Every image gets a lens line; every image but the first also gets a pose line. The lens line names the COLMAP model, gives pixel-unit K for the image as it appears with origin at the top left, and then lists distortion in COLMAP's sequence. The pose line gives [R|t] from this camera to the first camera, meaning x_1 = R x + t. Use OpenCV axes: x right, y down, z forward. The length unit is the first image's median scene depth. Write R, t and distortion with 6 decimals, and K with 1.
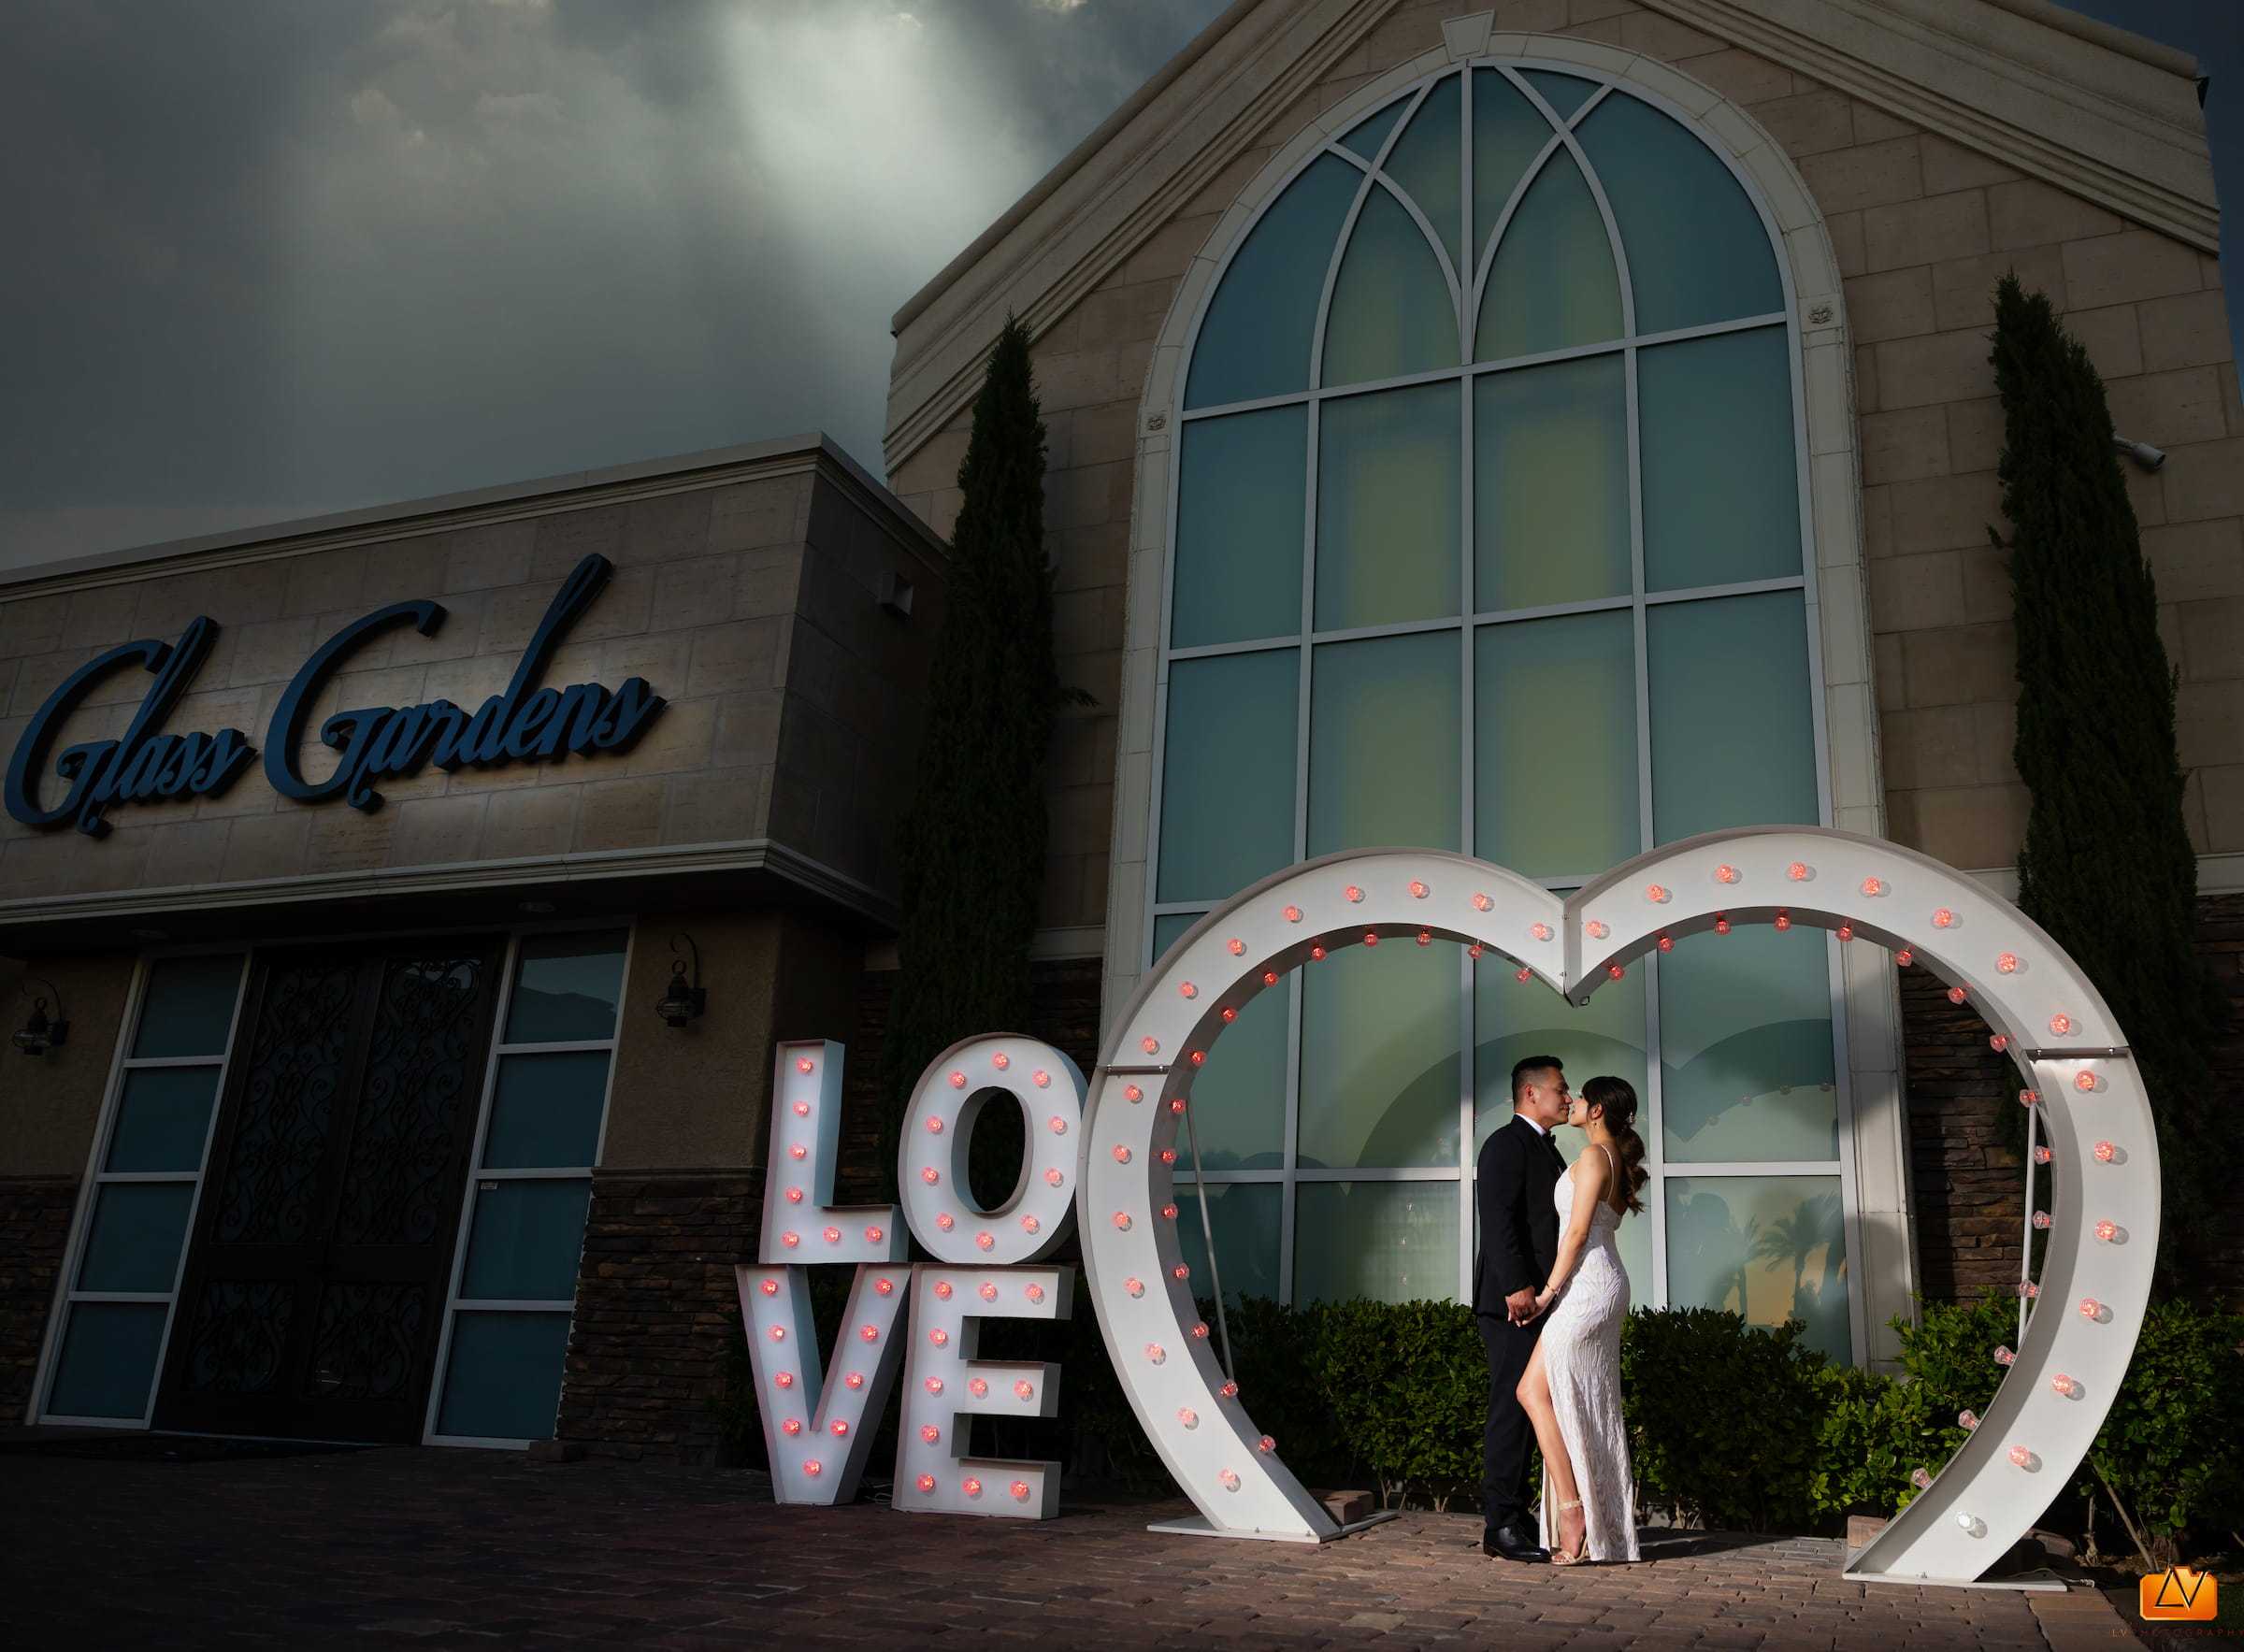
lens RADIAL K [[1857.5, 0, 1303.0], [0, 1857.5, 779.0], [0, 0, 1]] dist [-0.030535, -0.005673]
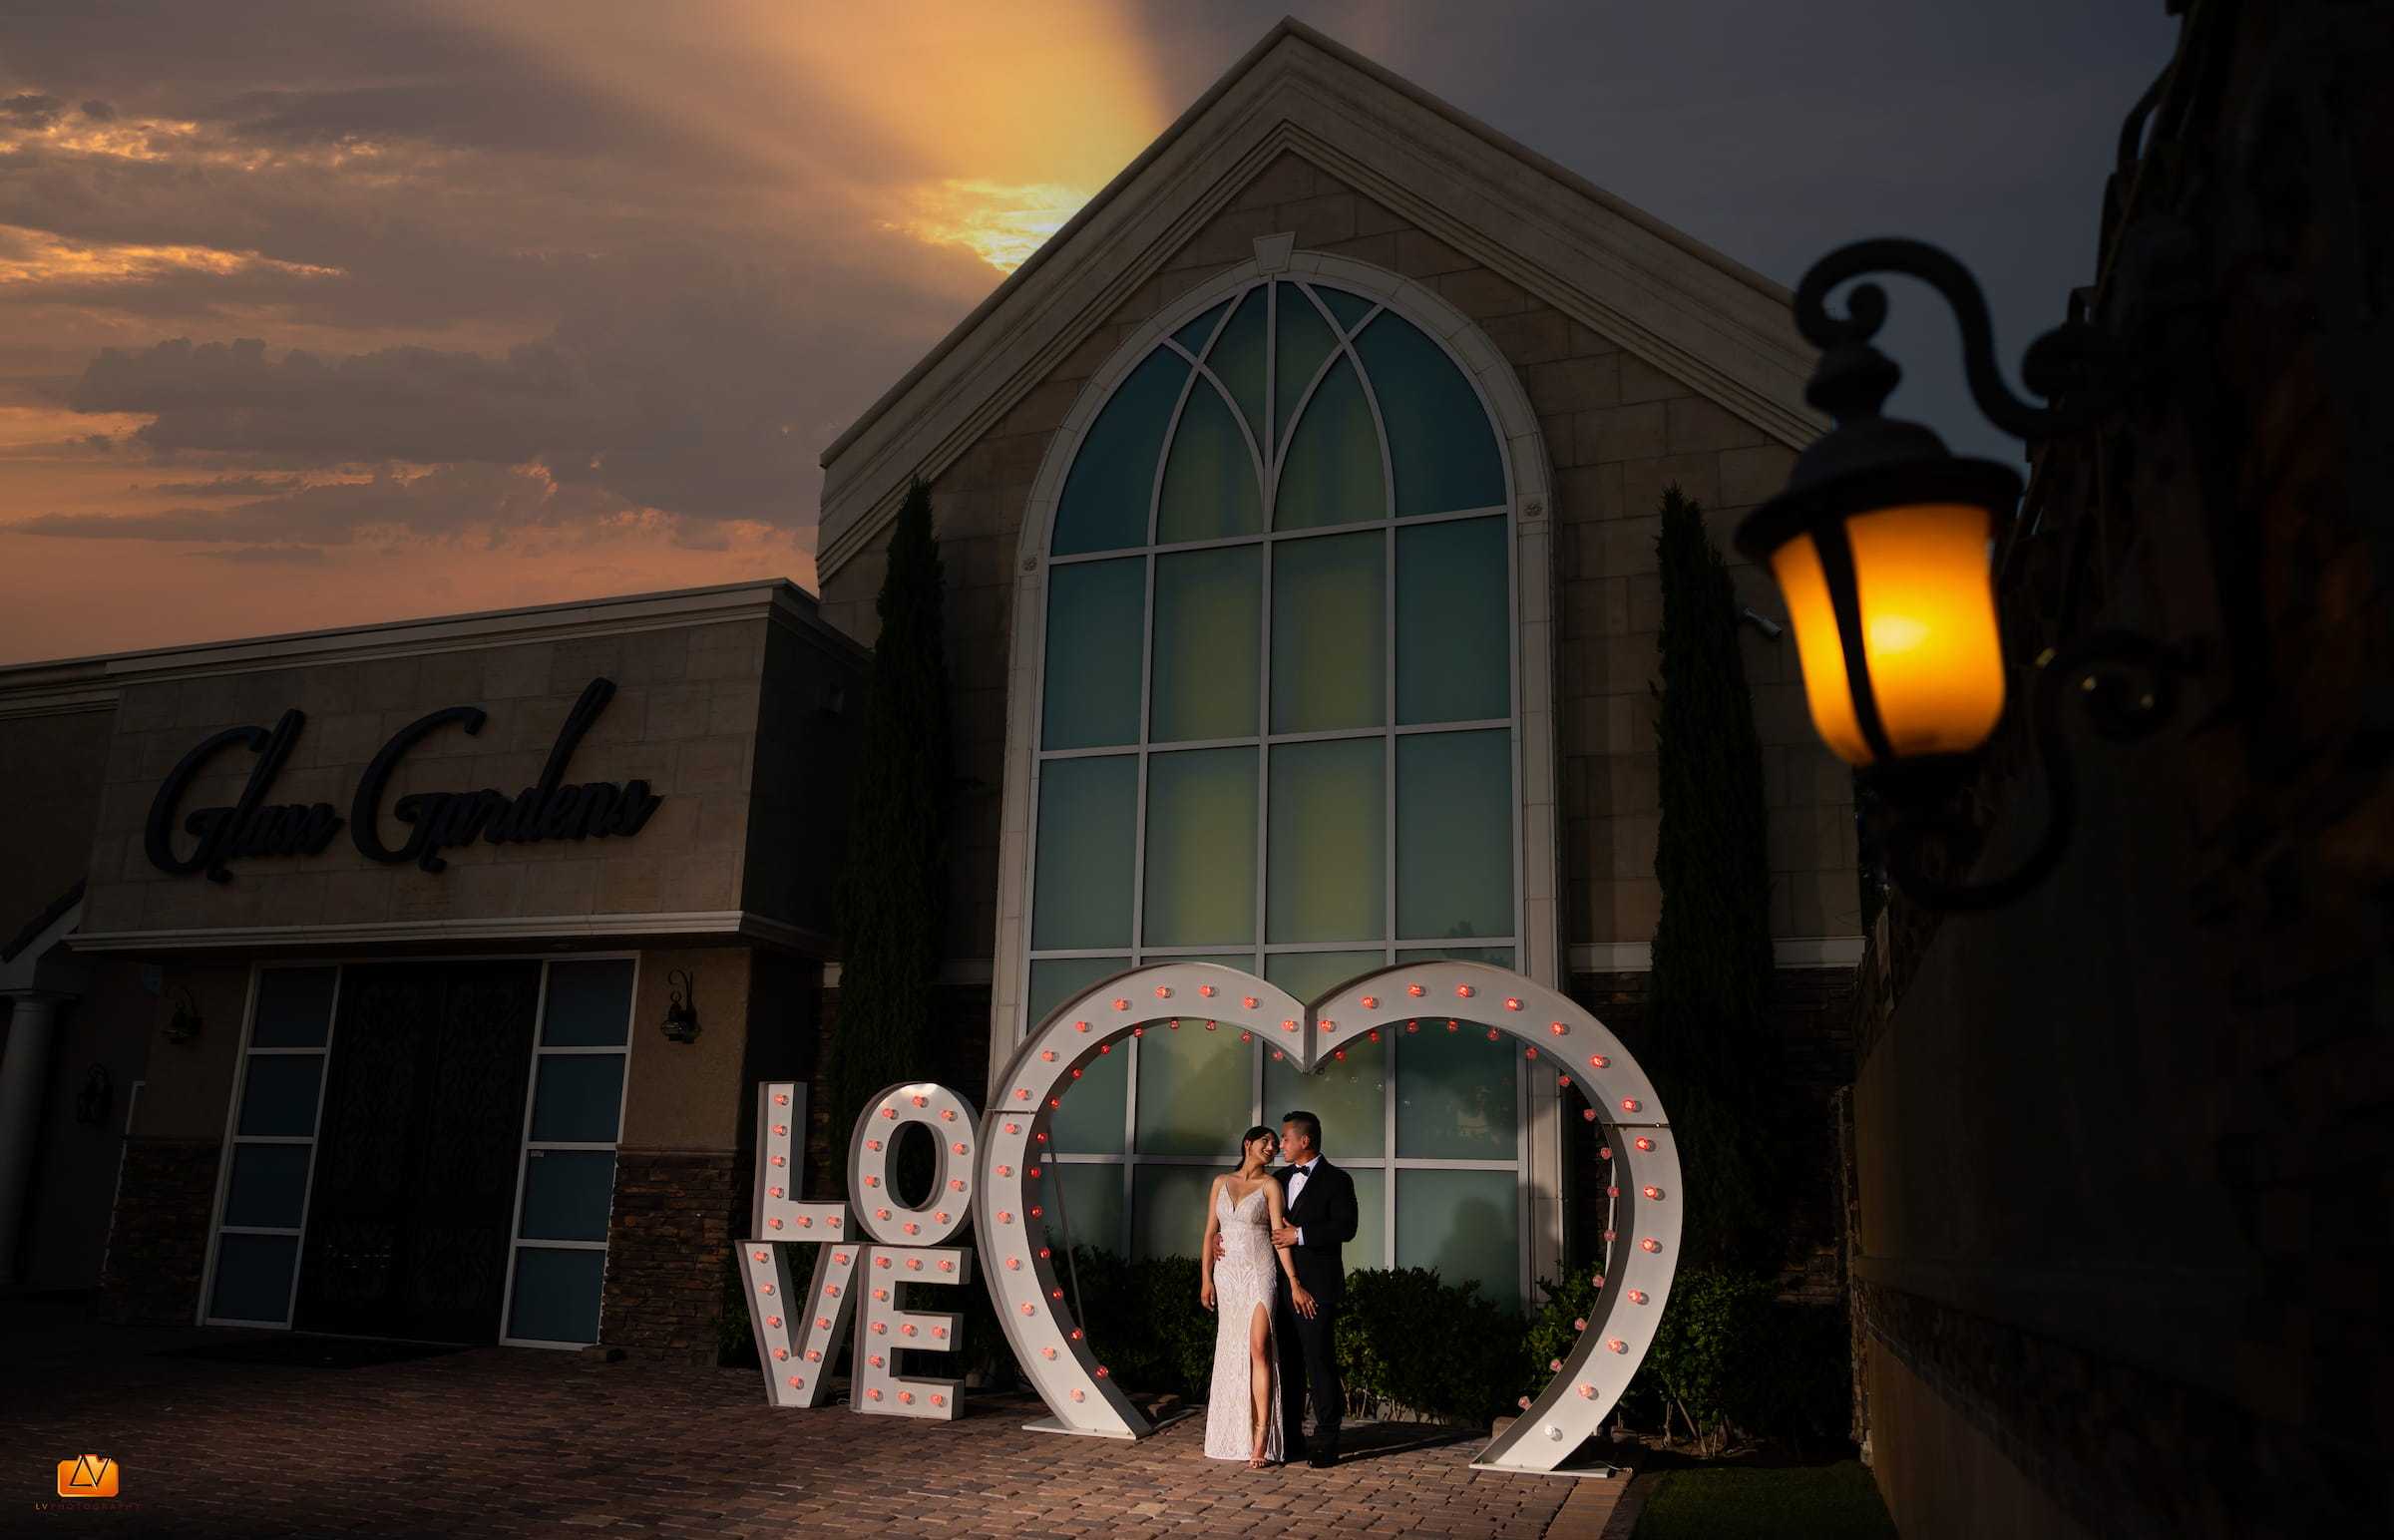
lens RADIAL K [[1762.1, 0, 1197.0], [0, 1762.1, 770.0], [0, 0, 1]] dist [-0.051654, 0.000641]
pose [[0.999997, -0.002486, 0.000689, 0.047218], [0.002426, 0.997024, 0.077059, -0.191909], [-0.000878, -0.077057, 0.997026, -0.303568]]
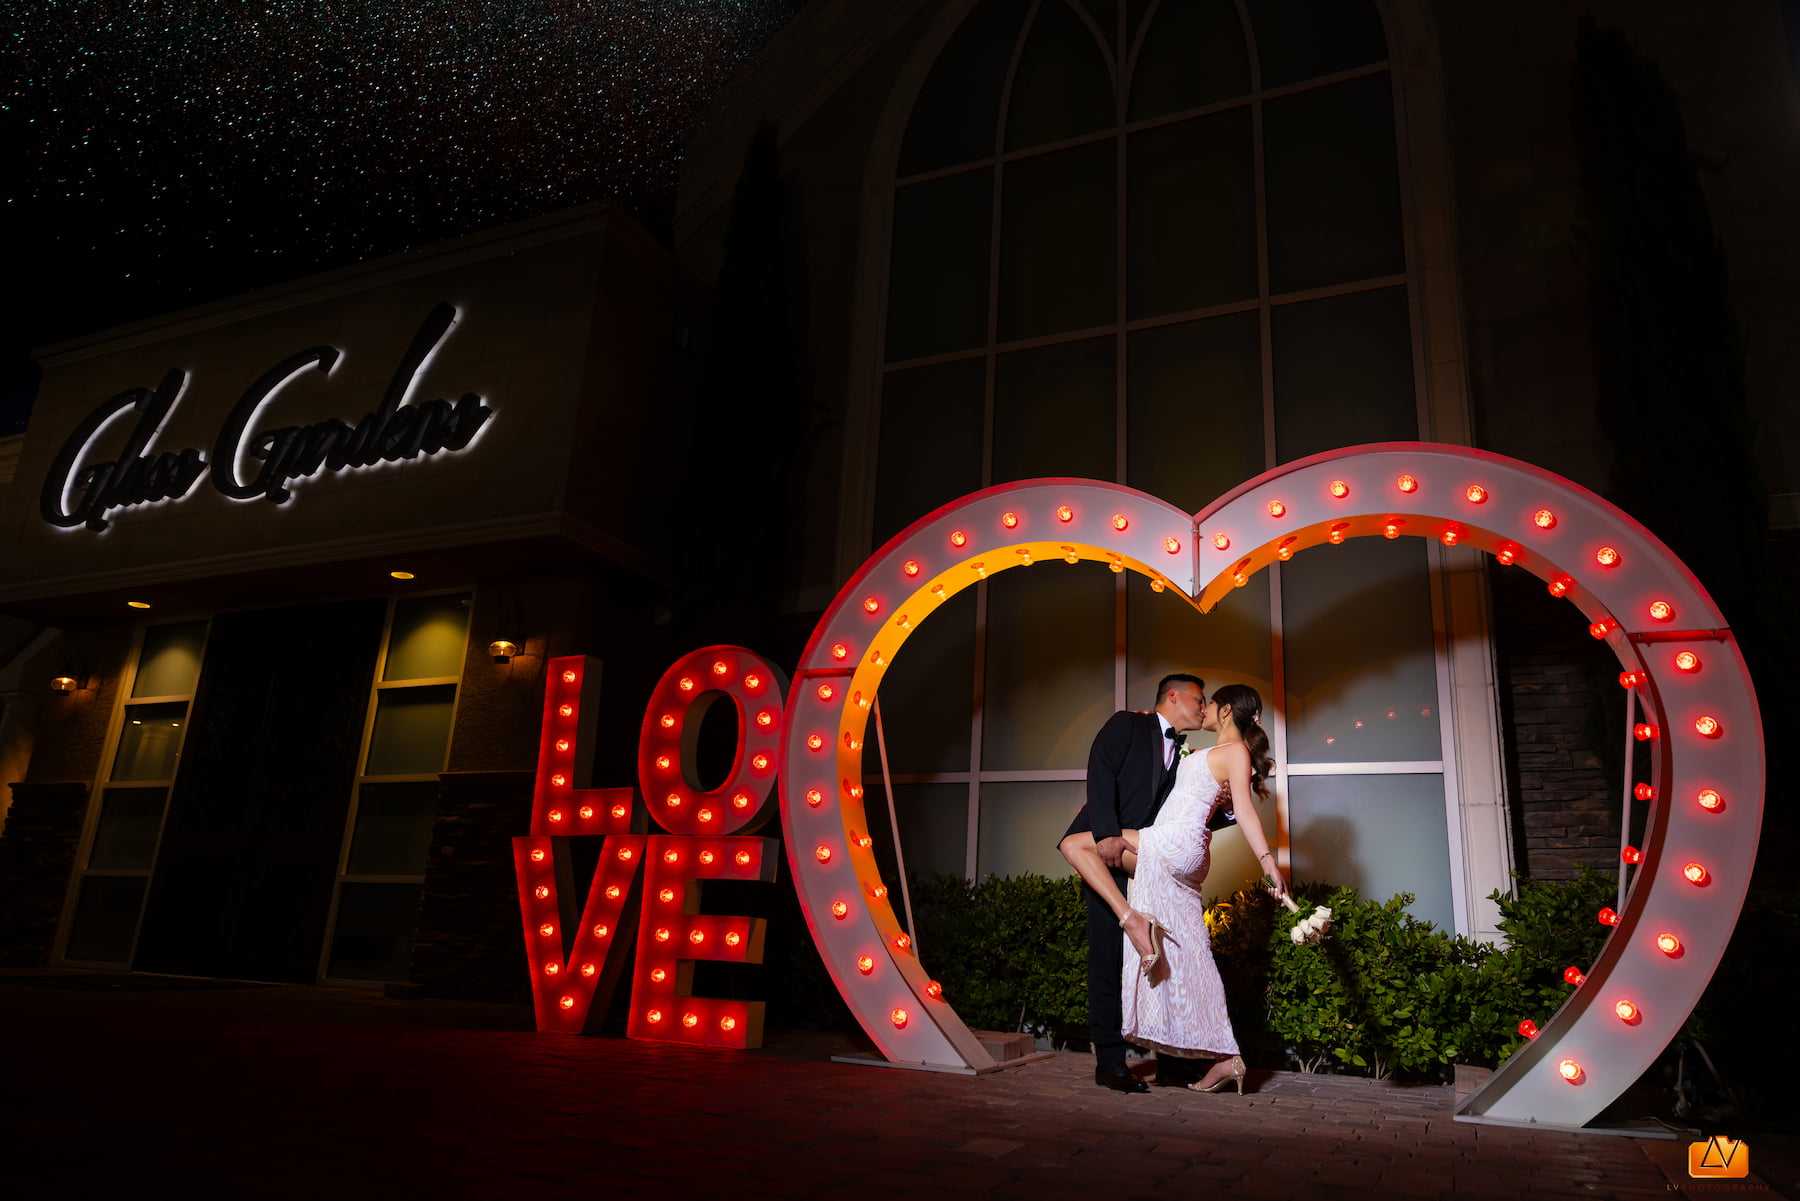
lens RADIAL K [[1301.9, 0, 910.2], [0, 1301.9, 571.2], [0, 0, 1]] dist [-0.028593, -0.001227]
pose [[0.994939, -0.007835, -0.100179, 0.040557], [0.009447, 0.999833, 0.015630, 0.070887], [0.100039, -0.016497, 0.994847, 0.161634]]
